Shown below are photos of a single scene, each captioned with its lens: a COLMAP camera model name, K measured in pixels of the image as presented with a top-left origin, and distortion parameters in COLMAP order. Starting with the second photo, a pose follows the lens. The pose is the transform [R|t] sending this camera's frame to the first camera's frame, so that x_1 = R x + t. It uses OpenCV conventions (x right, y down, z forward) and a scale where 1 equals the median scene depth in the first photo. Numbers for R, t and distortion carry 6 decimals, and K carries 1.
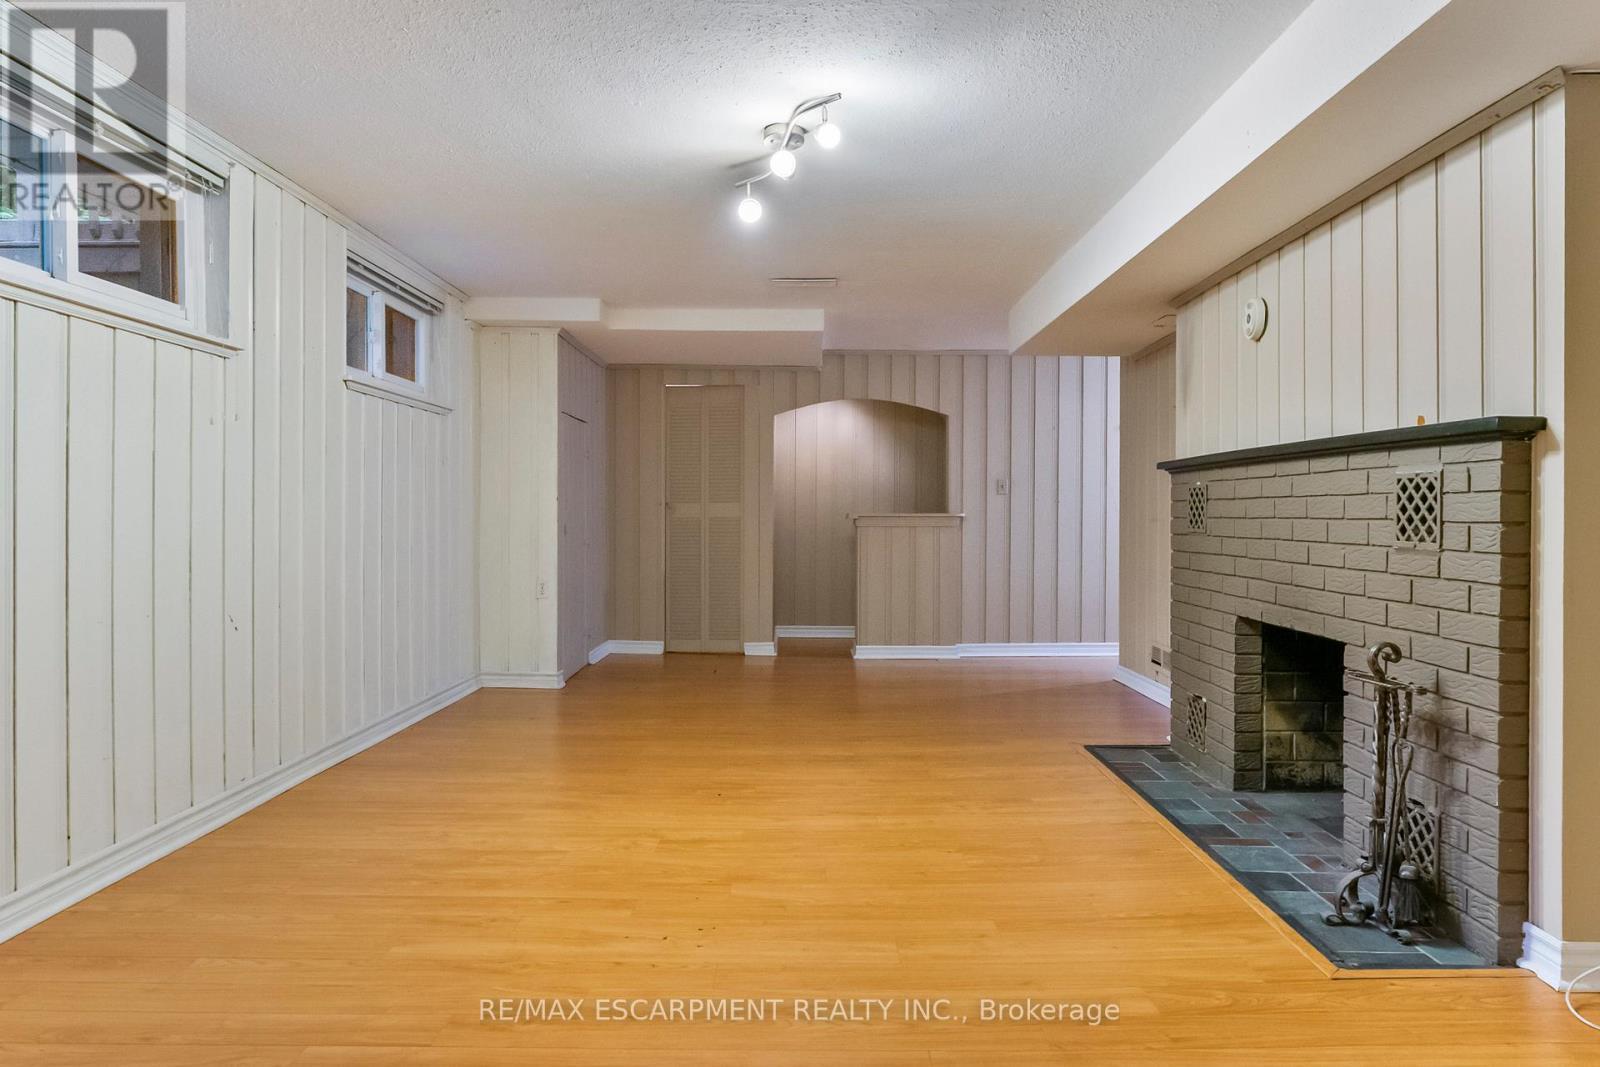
lens RADIAL K [[991.4, 0, 801.1], [0, 991.4, 524.1], [0, 0, 1]] dist [-0.005670, -0.000606]
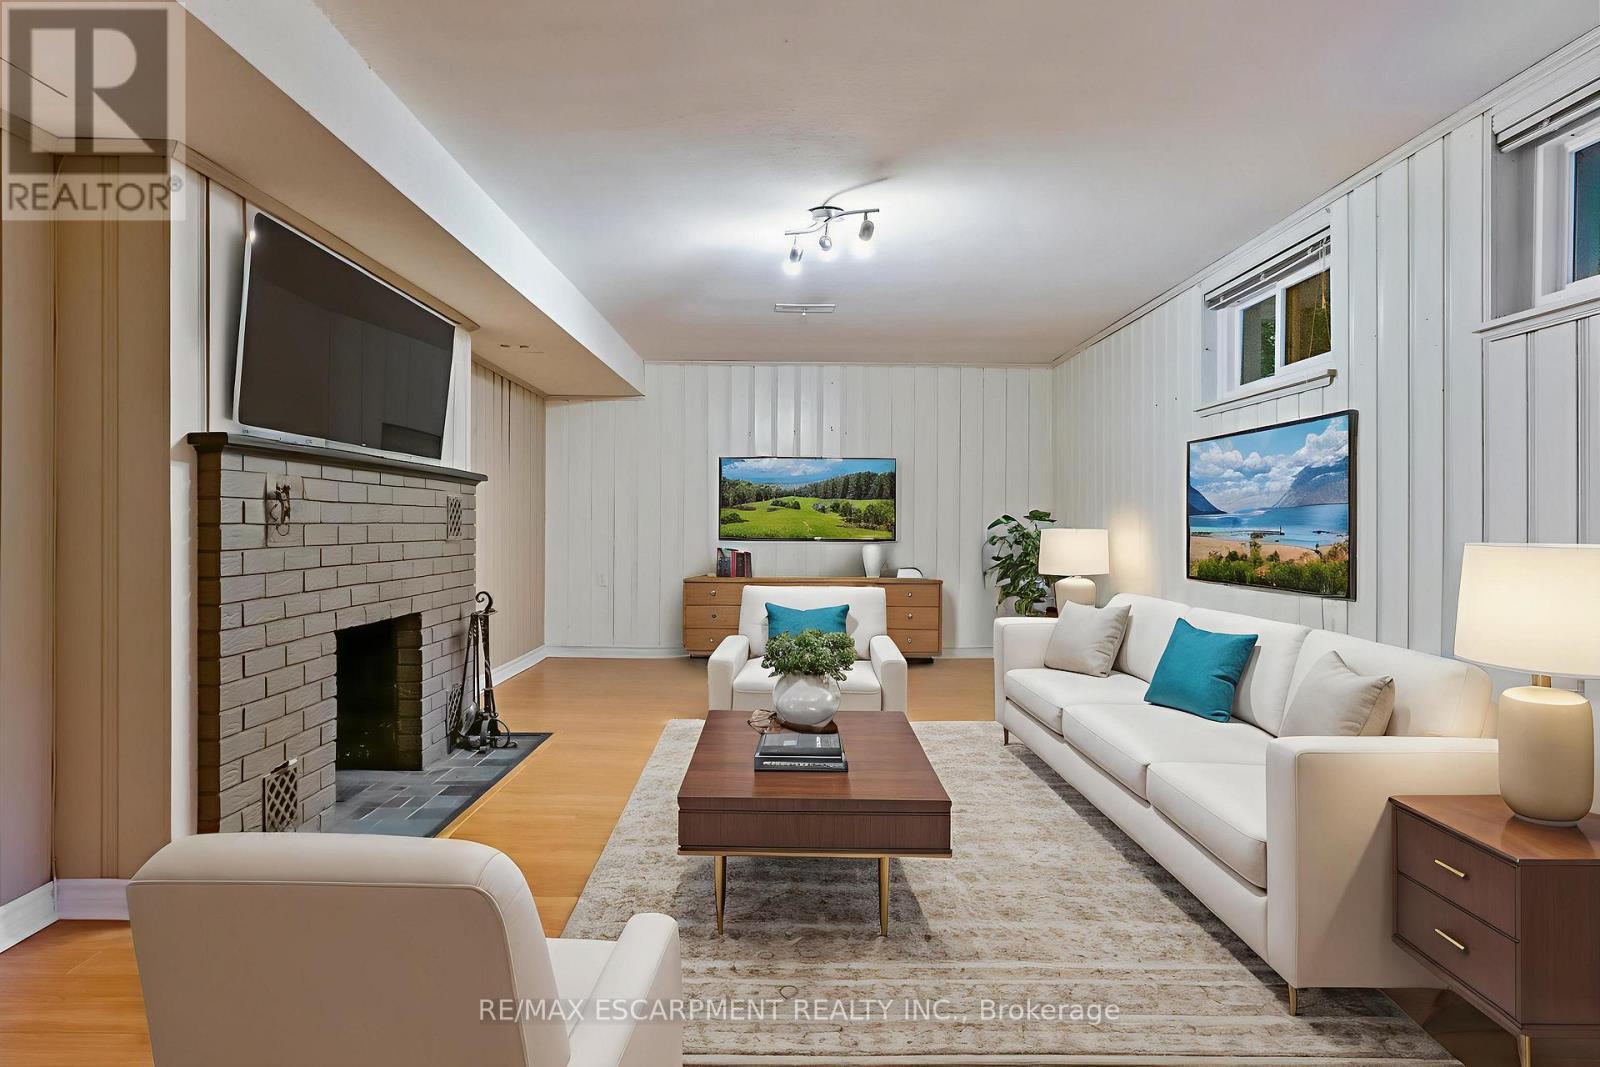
lens RADIAL K [[991.4, 0, 797.3], [0, 991.4, 525.7], [0, 0, 1]] dist [-0.005670, -0.000606]
pose [[-0.999858, -0.005926, -0.015754, 0.036362], [-0.006105, 0.999917, 0.011362, -0.018781], [0.015685, 0.011456, -0.999811, 2.121292]]
